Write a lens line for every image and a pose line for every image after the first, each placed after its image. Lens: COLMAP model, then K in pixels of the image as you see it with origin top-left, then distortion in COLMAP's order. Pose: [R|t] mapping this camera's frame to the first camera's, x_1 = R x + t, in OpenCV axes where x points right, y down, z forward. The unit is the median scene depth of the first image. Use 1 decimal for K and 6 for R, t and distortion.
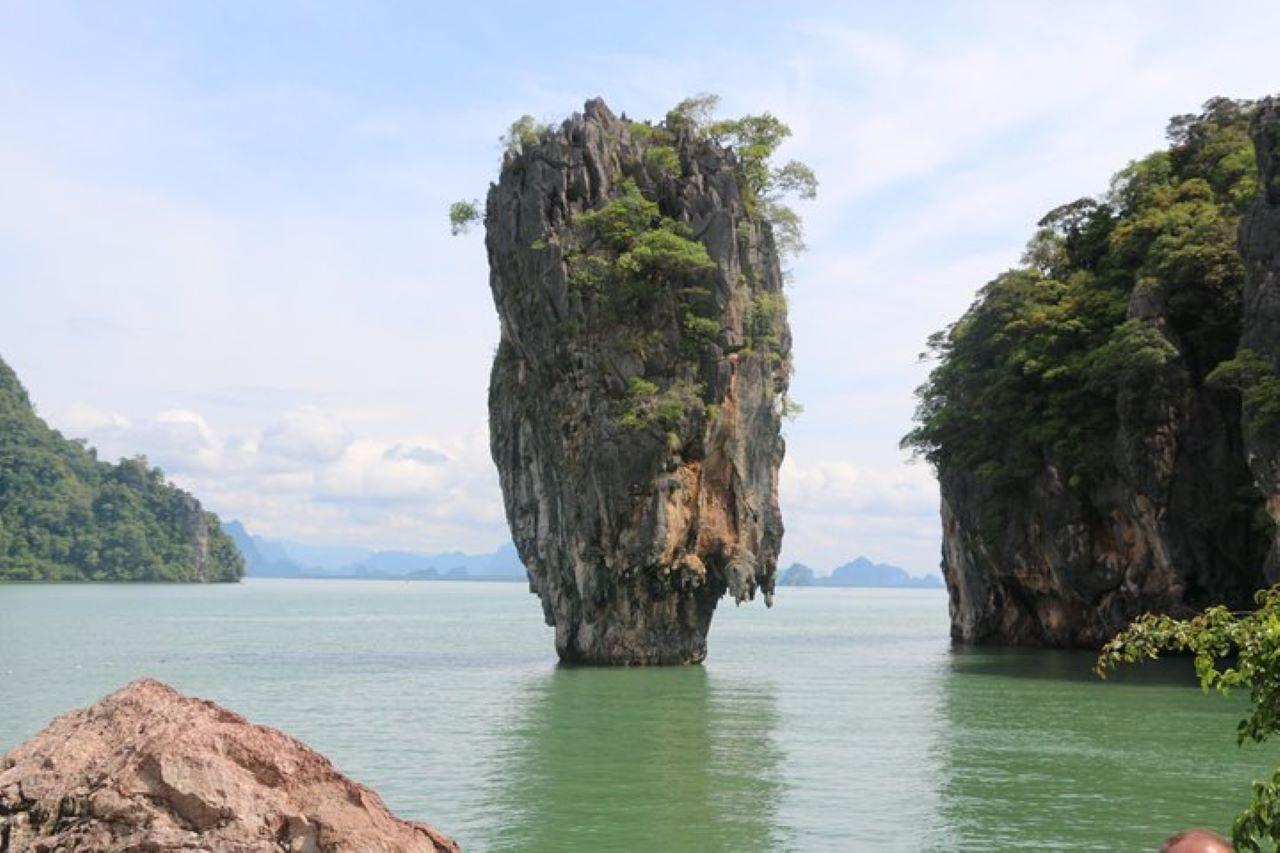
lens RADIAL K [[1648.3, 0, 640.0], [0, 1648.3, 426.7], [0, 0, 1]] dist [0.004671, 0.000000]
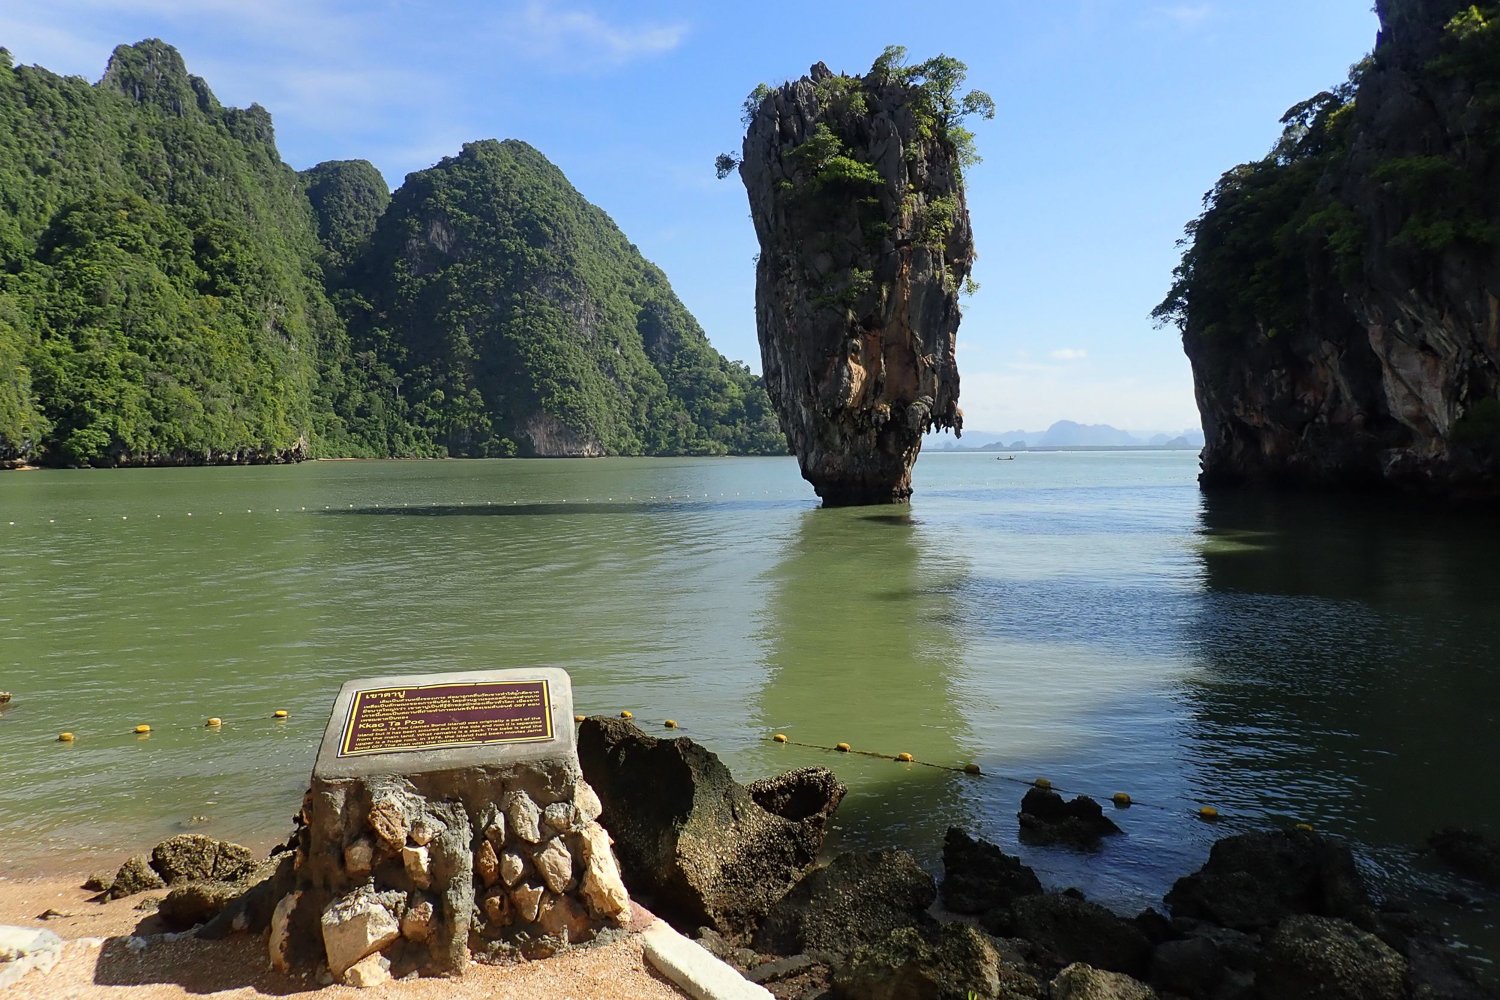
lens RADIAL K [[1170.1, 0, 749.9], [0, 1170.1, 500.3], [0, 0, 1]] dist [-0.002383, -0.003900]
pose [[0.922590, -0.008580, -0.385687, 0.280304], [0.057561, 0.991623, 0.115630, 0.039264], [0.381464, -0.128879, 0.915355, 0.062071]]
